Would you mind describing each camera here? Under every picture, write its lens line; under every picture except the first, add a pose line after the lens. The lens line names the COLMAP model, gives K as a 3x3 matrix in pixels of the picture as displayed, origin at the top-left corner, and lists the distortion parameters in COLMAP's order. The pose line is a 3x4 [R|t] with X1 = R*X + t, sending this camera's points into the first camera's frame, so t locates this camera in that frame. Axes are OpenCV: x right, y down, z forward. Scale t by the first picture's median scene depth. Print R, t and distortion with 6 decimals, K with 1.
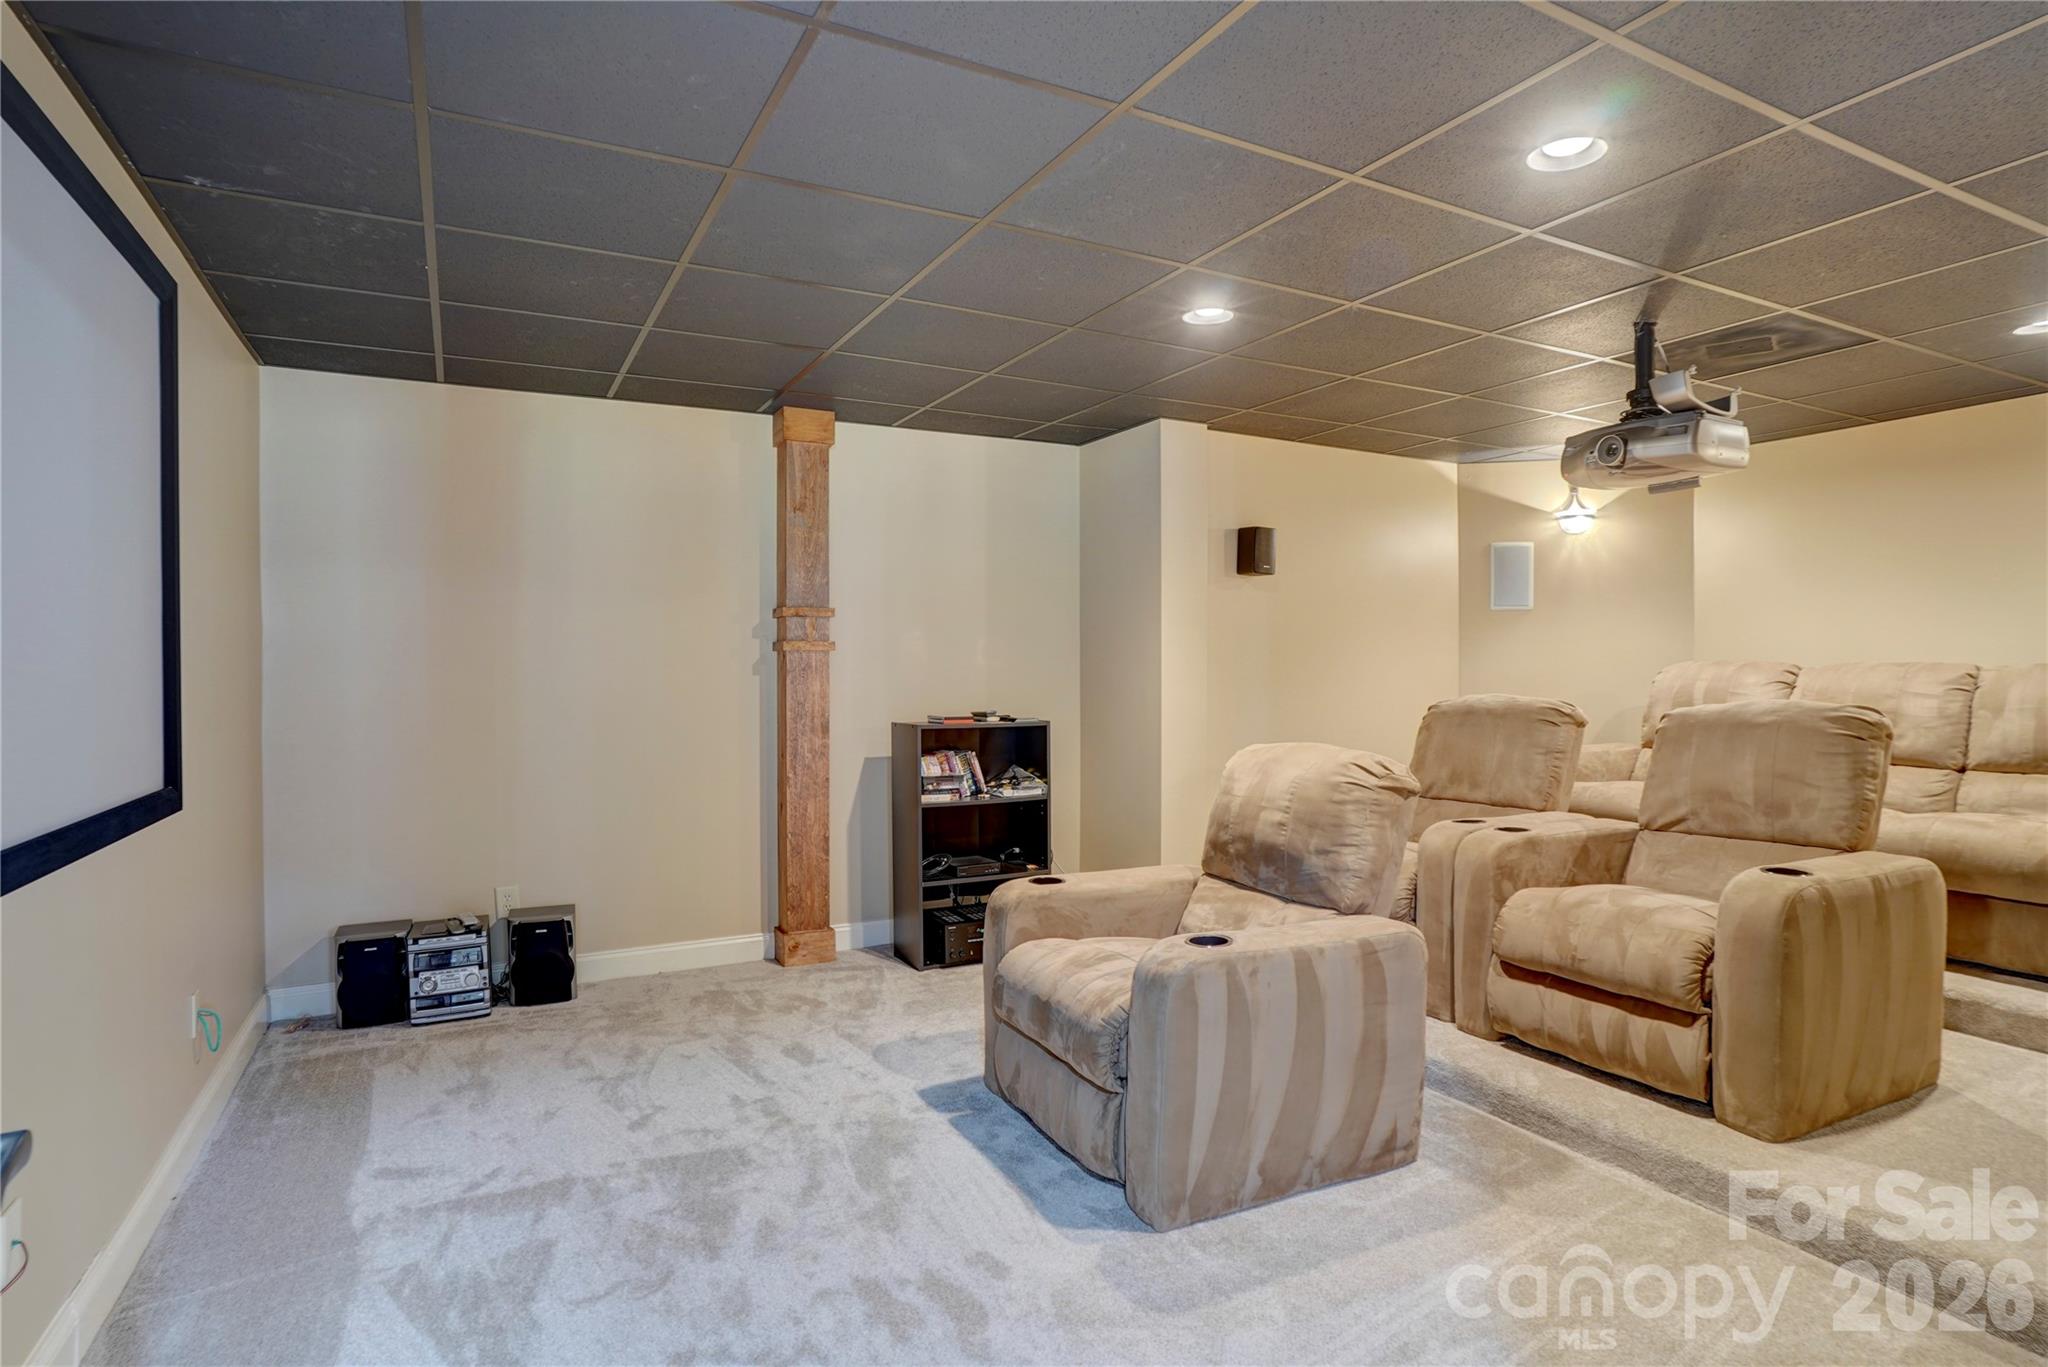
lens RADIAL K [[1077.1, 0, 1012.2], [0, 1077.1, 678.3], [0, 0, 1]] dist [-0.071787, 0.040178]
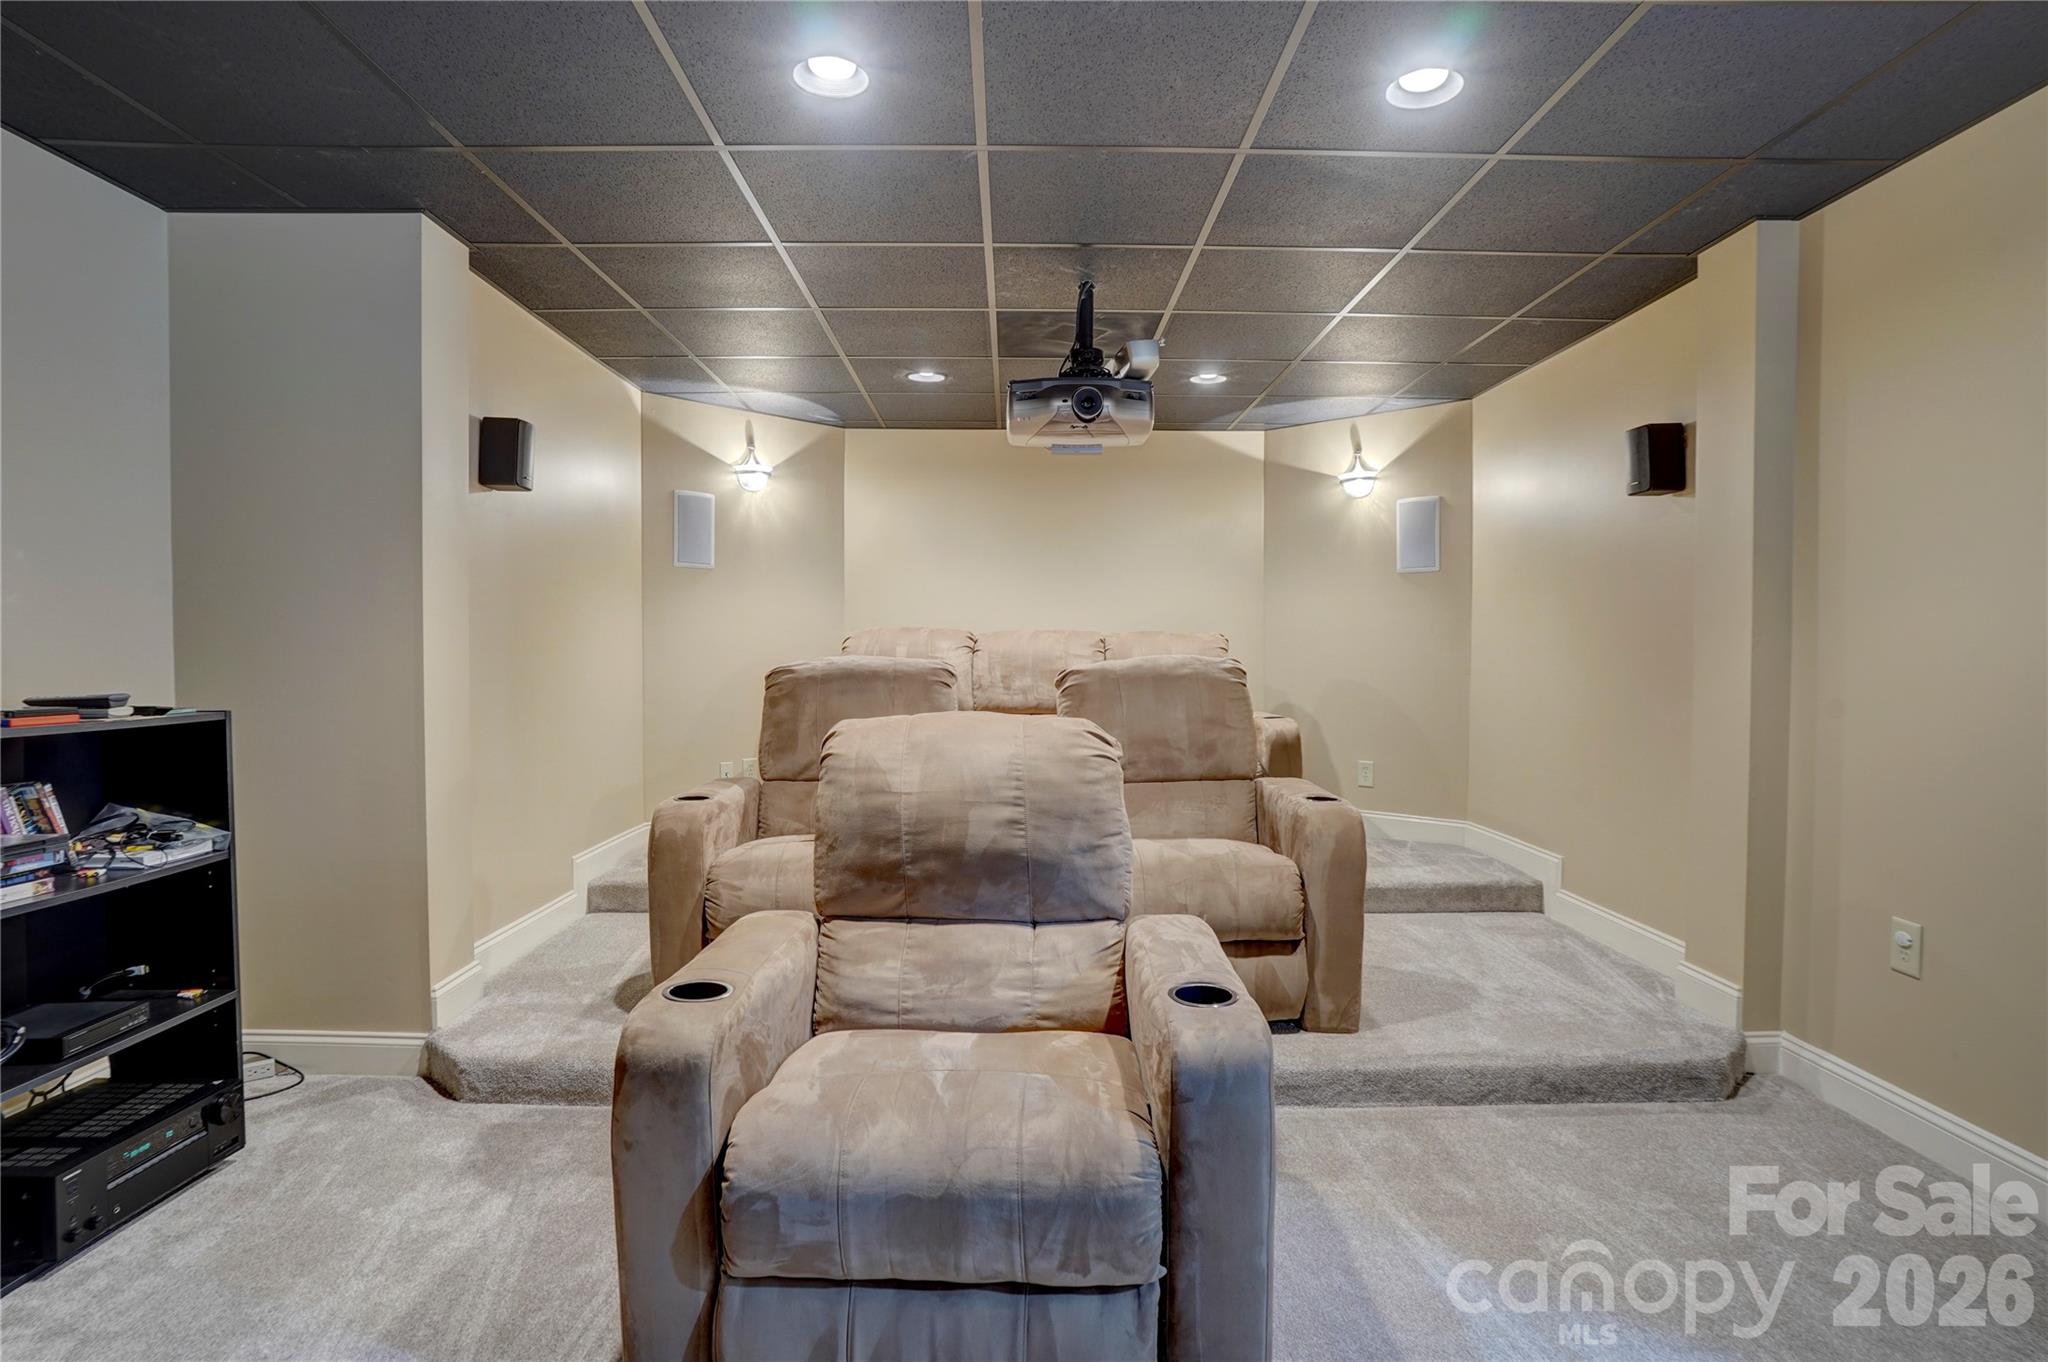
lens RADIAL K [[1077.1, 0, 1015.3], [0, 1077.1, 684.5], [0, 0, 1]] dist [-0.071787, 0.040178]
pose [[0.450066, -0.023638, 0.892682, -0.281084], [0.004674, 0.999698, 0.024116, 0.017656], [-0.892983, -0.006682, 0.450041, 0.472560]]
